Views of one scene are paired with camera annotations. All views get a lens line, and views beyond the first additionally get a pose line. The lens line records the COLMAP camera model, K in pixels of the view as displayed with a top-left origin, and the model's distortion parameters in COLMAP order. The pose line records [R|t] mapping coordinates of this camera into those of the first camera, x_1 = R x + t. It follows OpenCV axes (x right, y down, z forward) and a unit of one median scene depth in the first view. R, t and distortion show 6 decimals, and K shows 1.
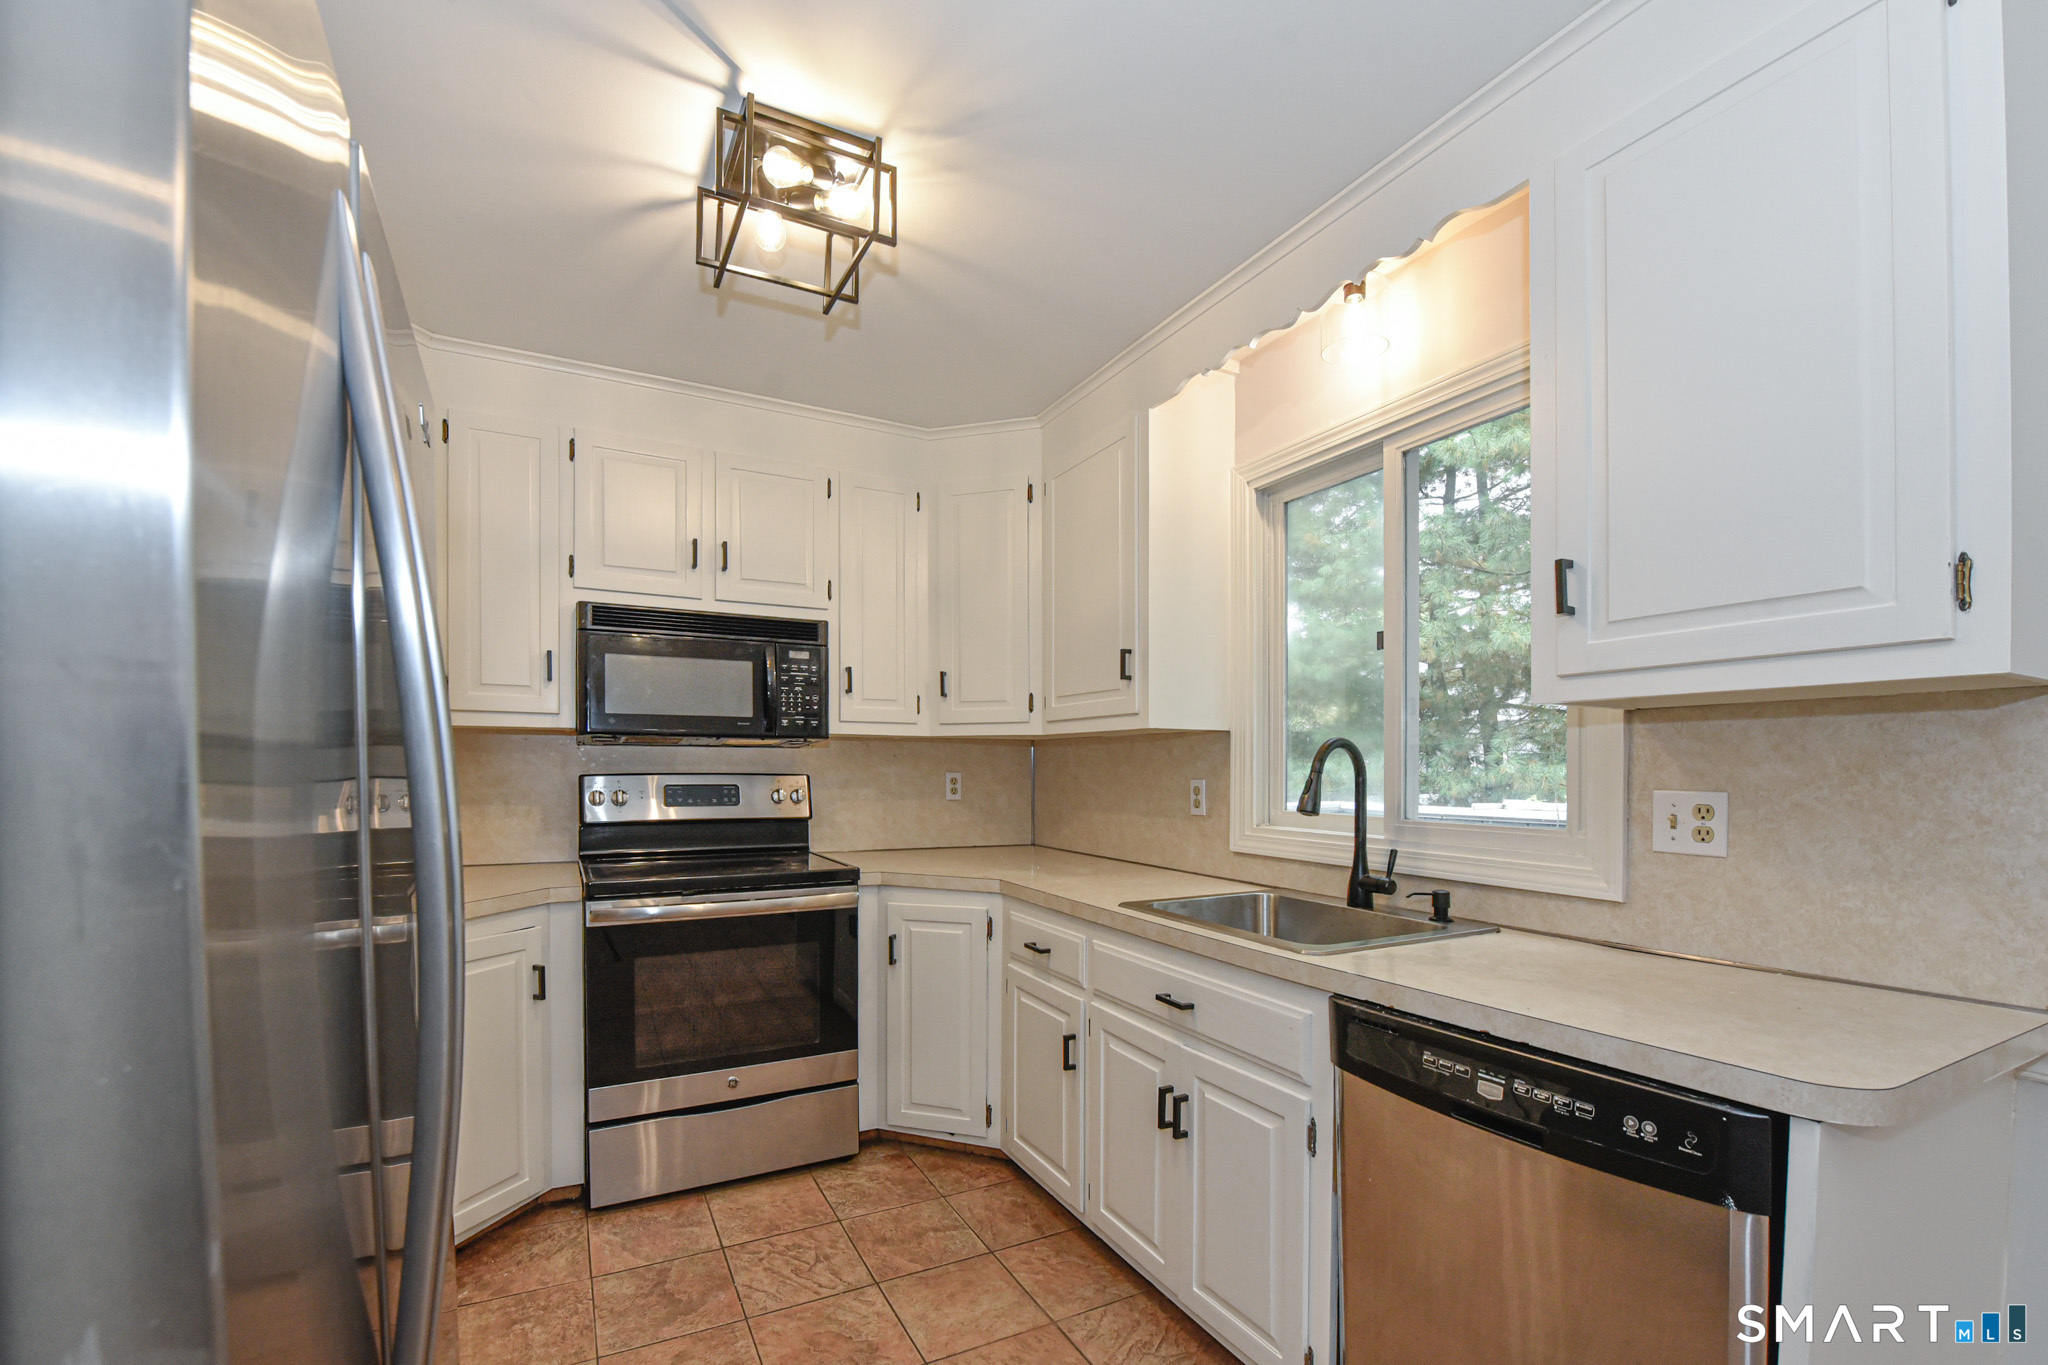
lens RADIAL K [[873.5, 0, 1017.9], [0, 873.5, 780.4], [0, 0, 1]] dist [-0.003268, -0.000309]
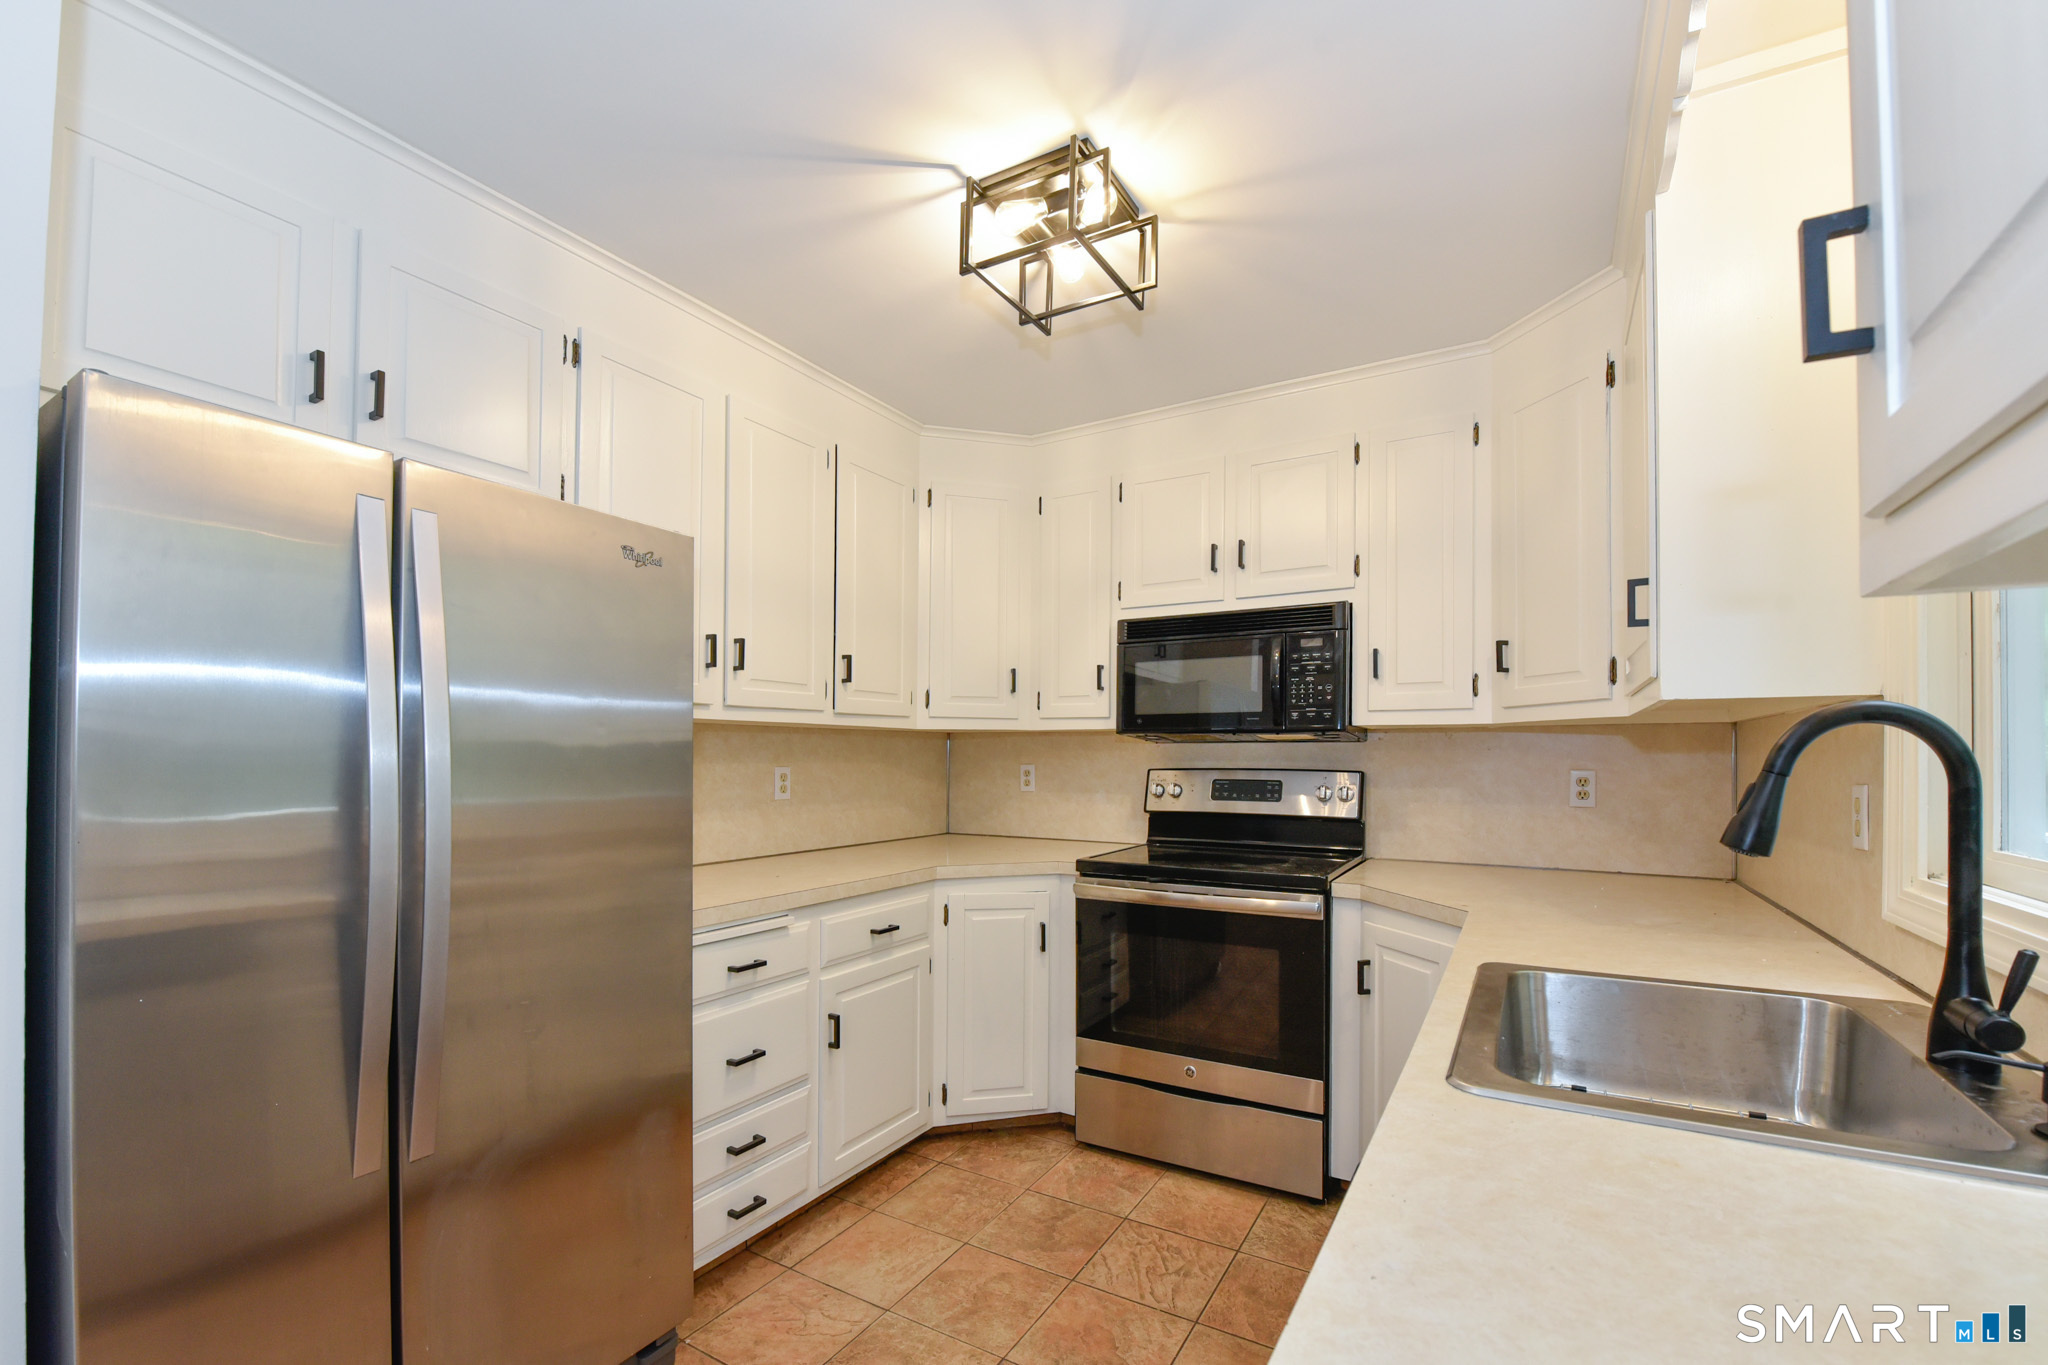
lens RADIAL K [[871.6, 0, 1017.4], [0, 871.6, 757.6], [0, 0, 1]] dist [-0.001459, -0.000093]
pose [[0.539897, -0.003868, -0.841722, 0.416014], [-0.014472, 0.999799, -0.013877, -0.003676], [0.841607, 0.019674, 0.539732, 0.269893]]
